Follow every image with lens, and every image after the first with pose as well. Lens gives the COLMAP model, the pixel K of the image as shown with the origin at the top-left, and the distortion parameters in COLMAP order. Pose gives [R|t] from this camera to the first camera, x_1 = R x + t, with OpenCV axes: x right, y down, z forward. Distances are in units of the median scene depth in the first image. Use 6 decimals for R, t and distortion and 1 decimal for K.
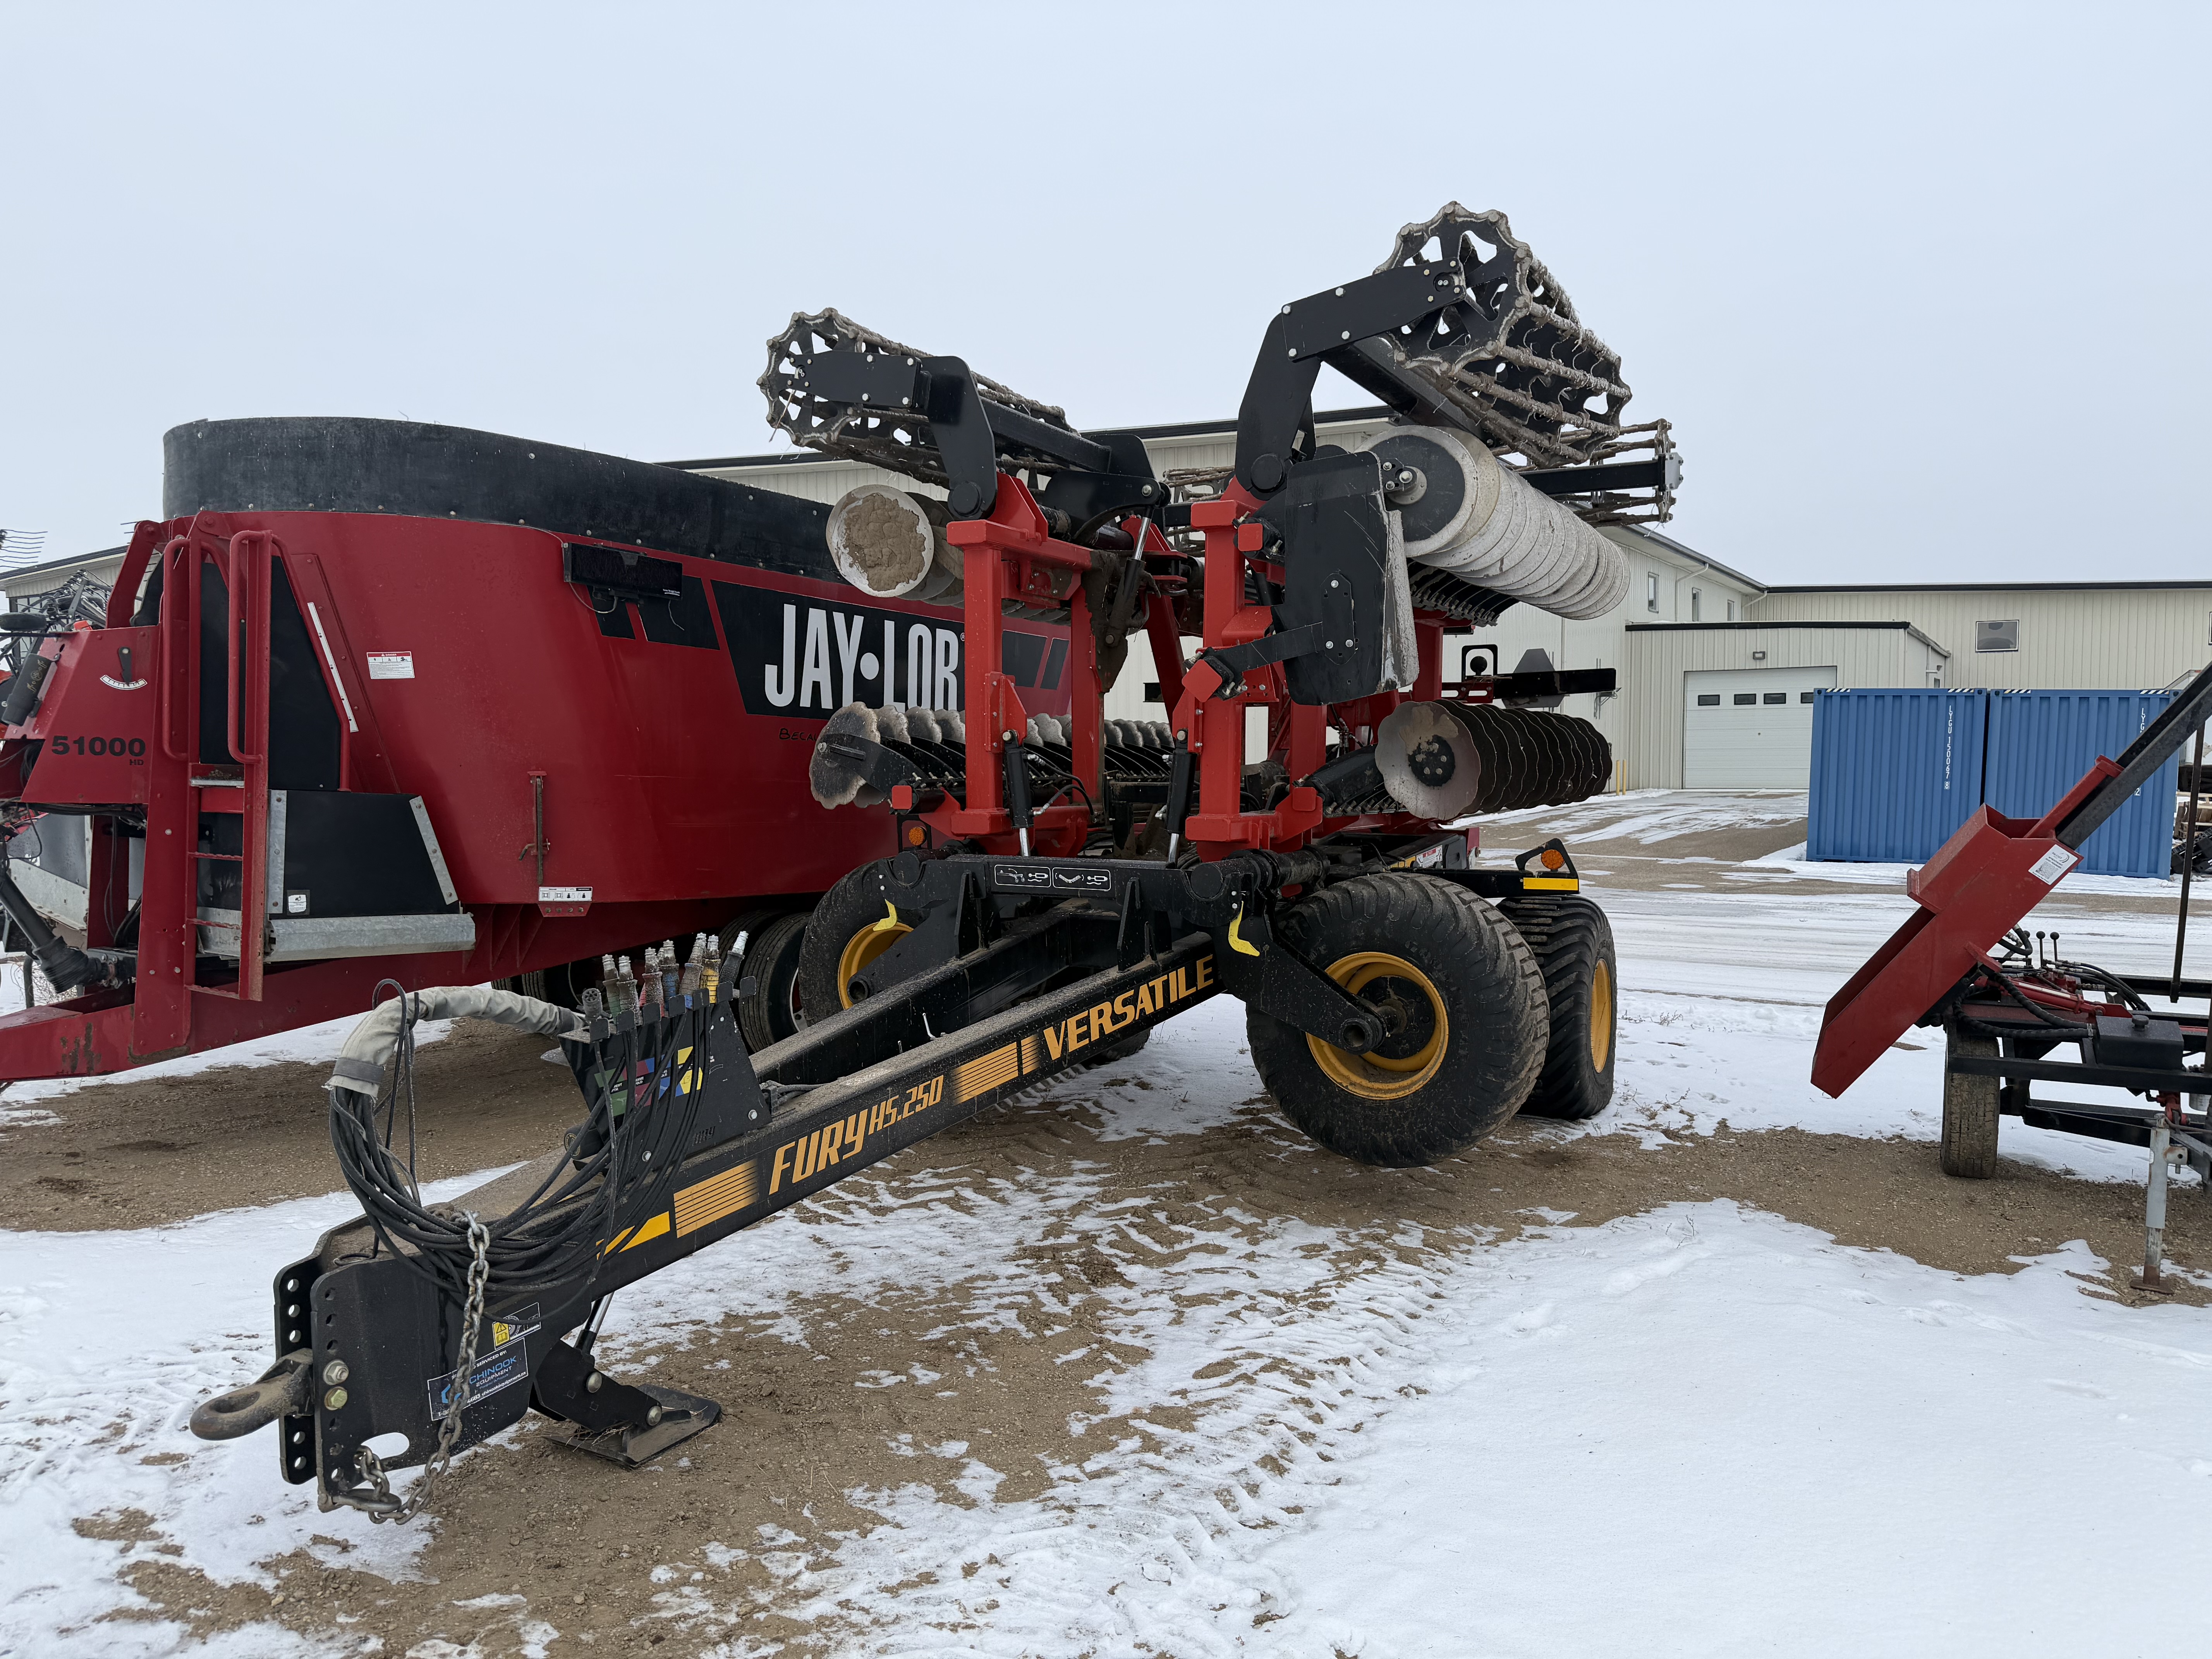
lens RADIAL K [[1610.0, 0, 1118.3], [0, 1610.0, 831.3], [0, 0, 1]] dist [0.002375, -0.005654]
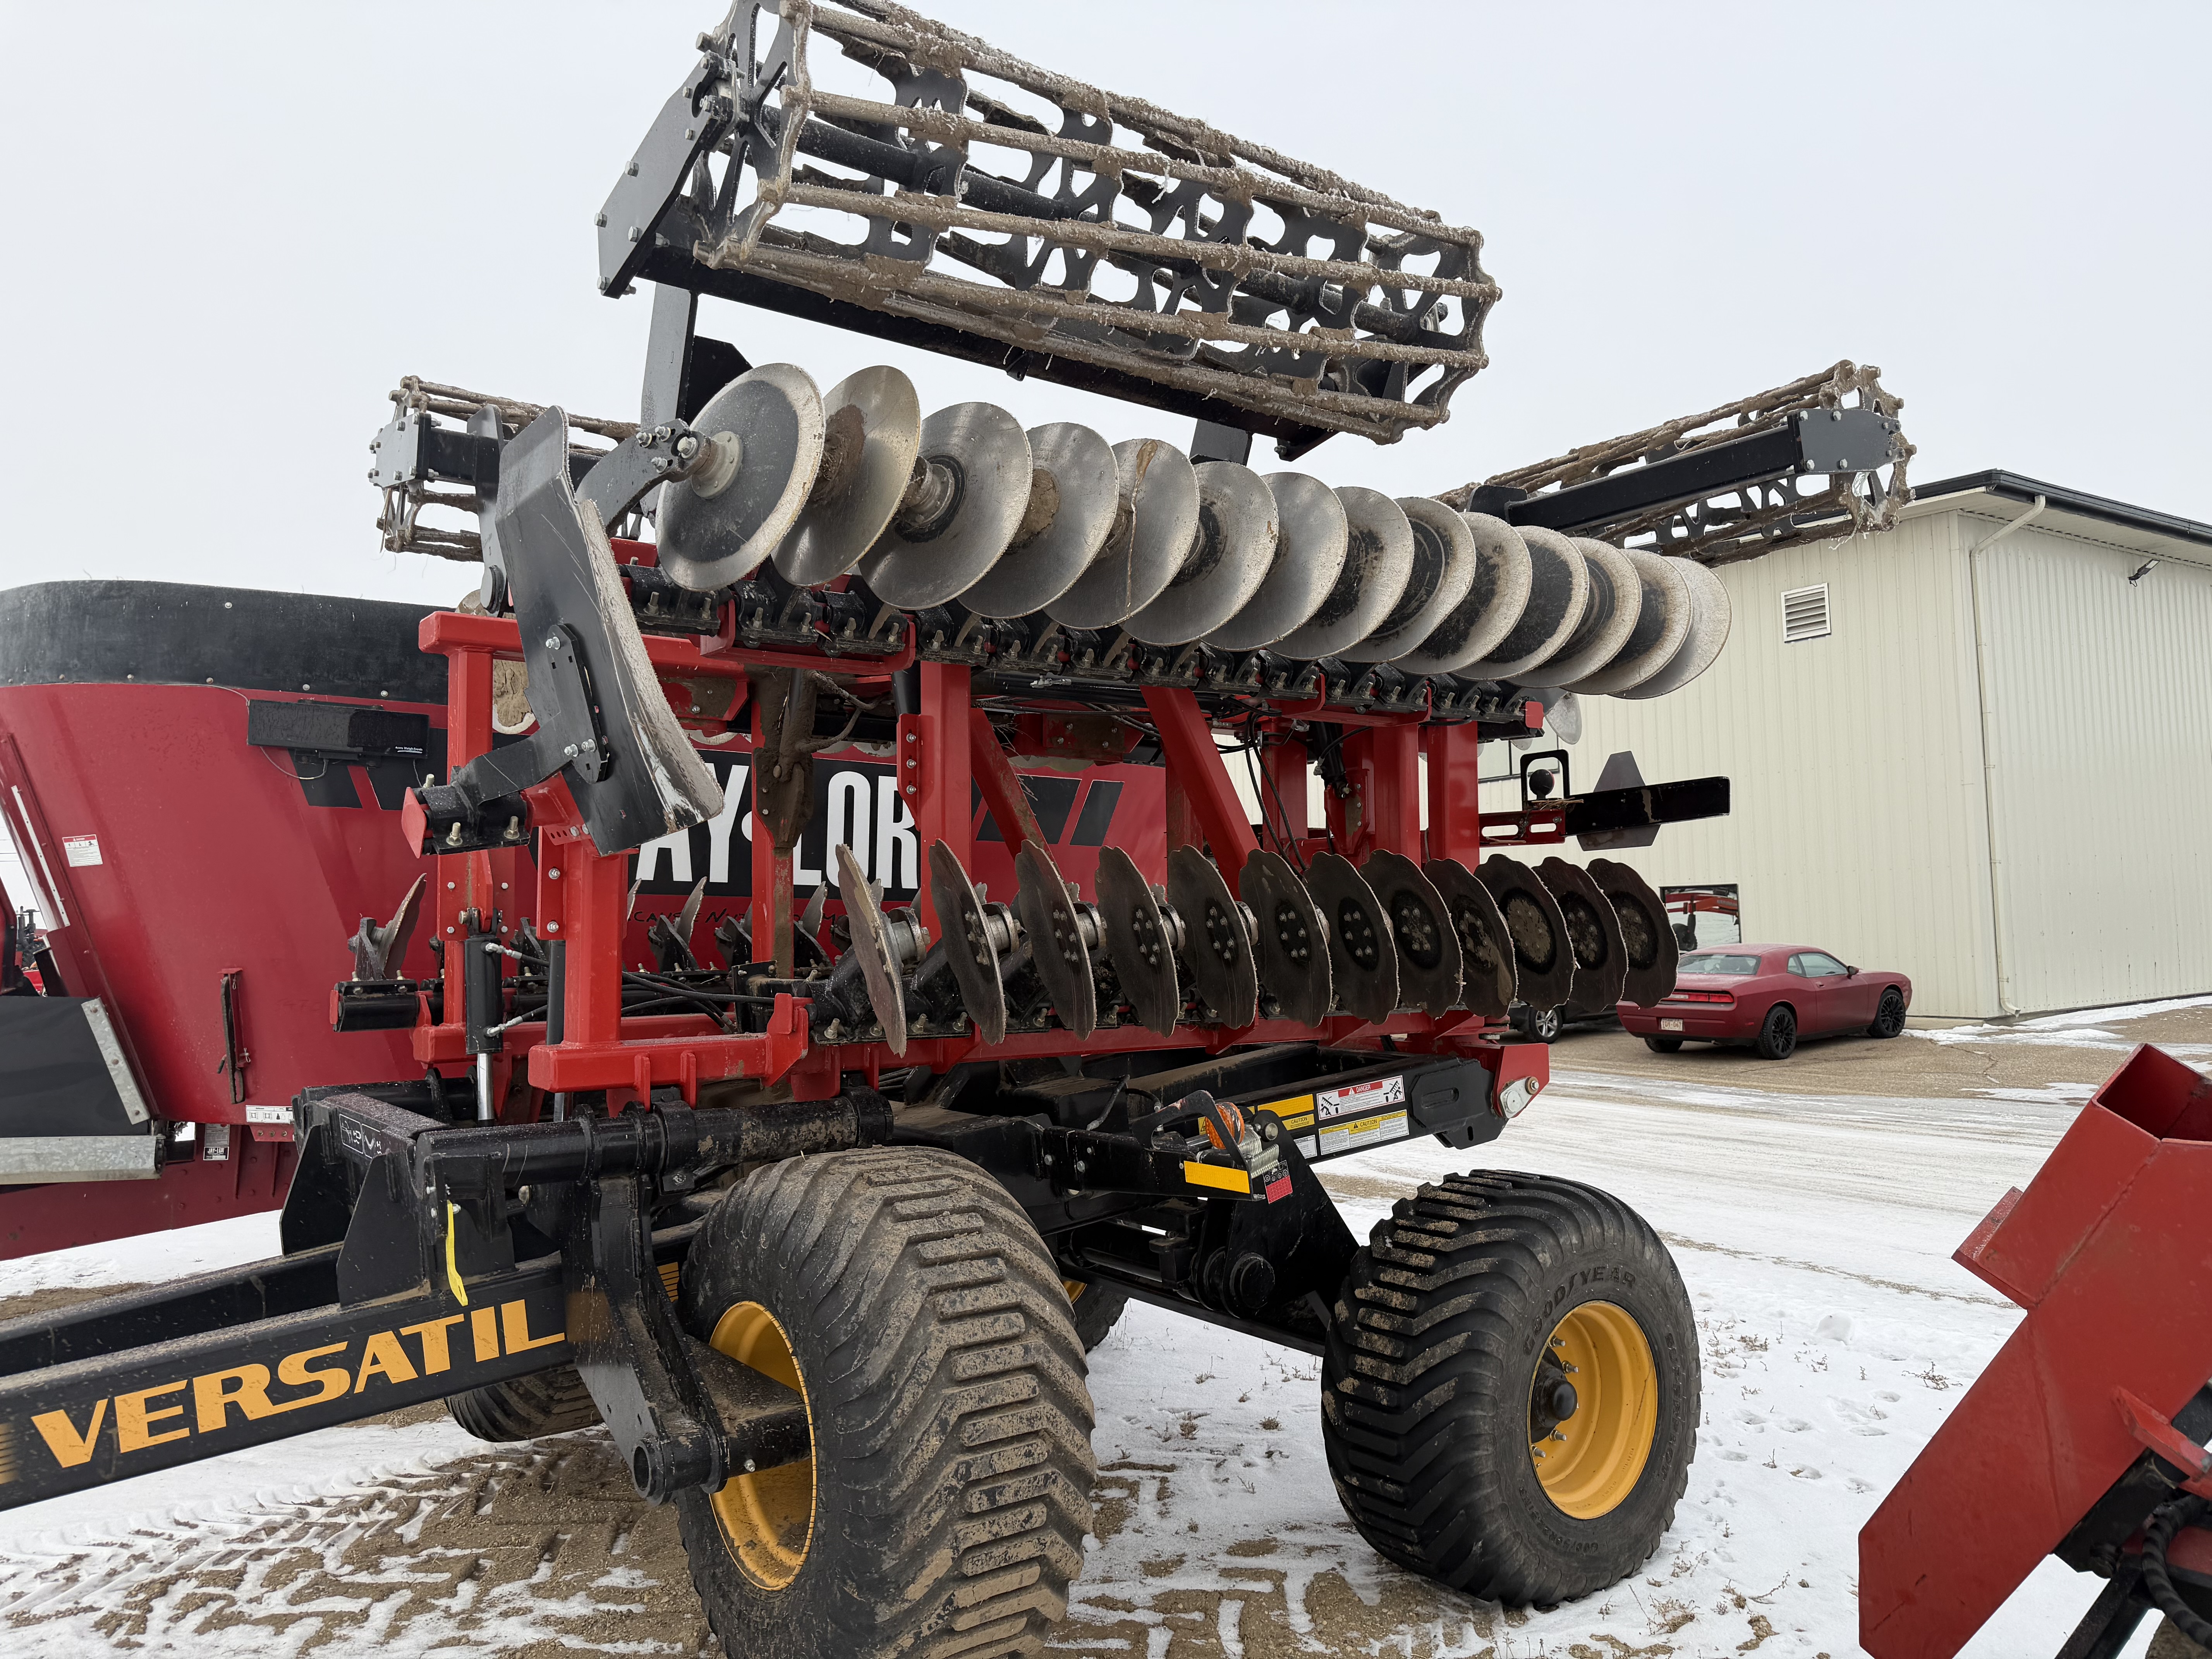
lens RADIAL K [[1592.0, 0, 1106.2], [0, 1592.0, 789.4], [0, 0, 1]] dist [-0.007625, -0.008343]
pose [[0.890603, -0.054161, -0.451545, 0.462583], [-0.003791, 0.991965, -0.126458, -0.028554], [0.454766, 0.114336, 0.883242, 0.491464]]
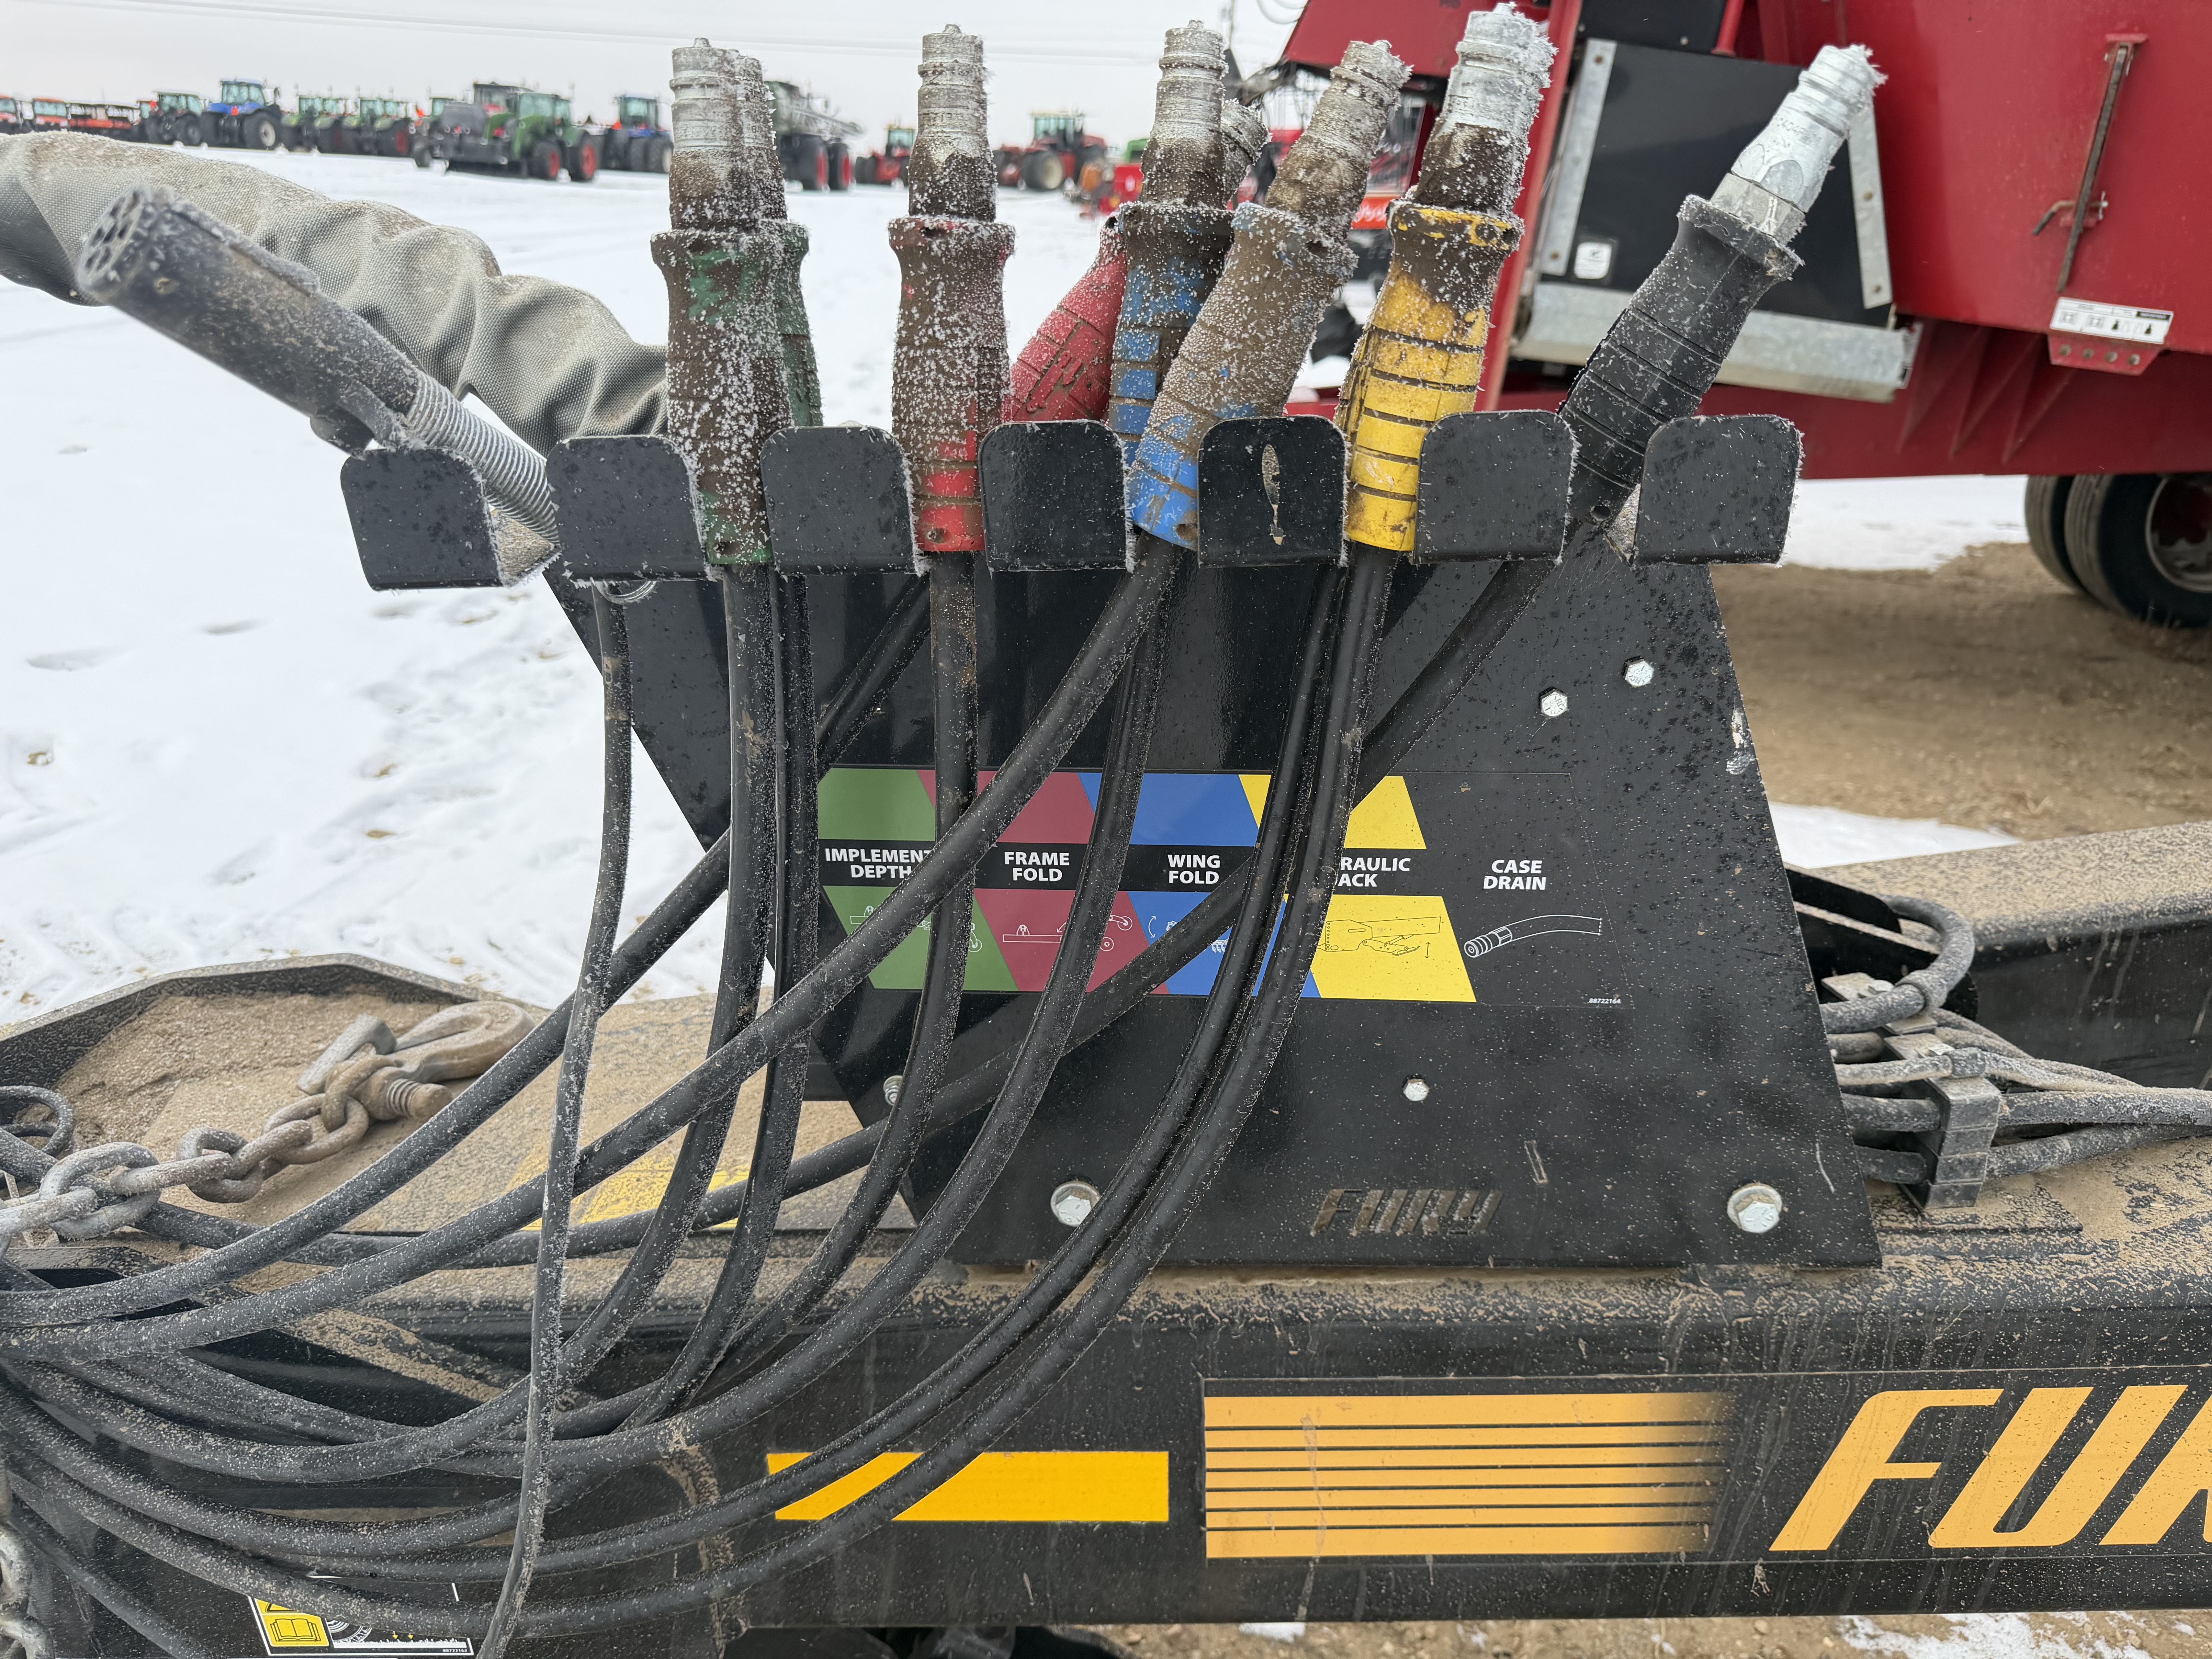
lens RADIAL K [[1610.0, 0, 1118.3], [0, 1610.0, 831.3], [0, 0, 1]] dist [0.002375, -0.005654]
pose [[0.538727, 0.359933, -0.761723, -0.084648], [-0.114338, 0.927014, 0.357172, 0.046459], [0.834685, -0.105324, 0.540562, 0.509952]]
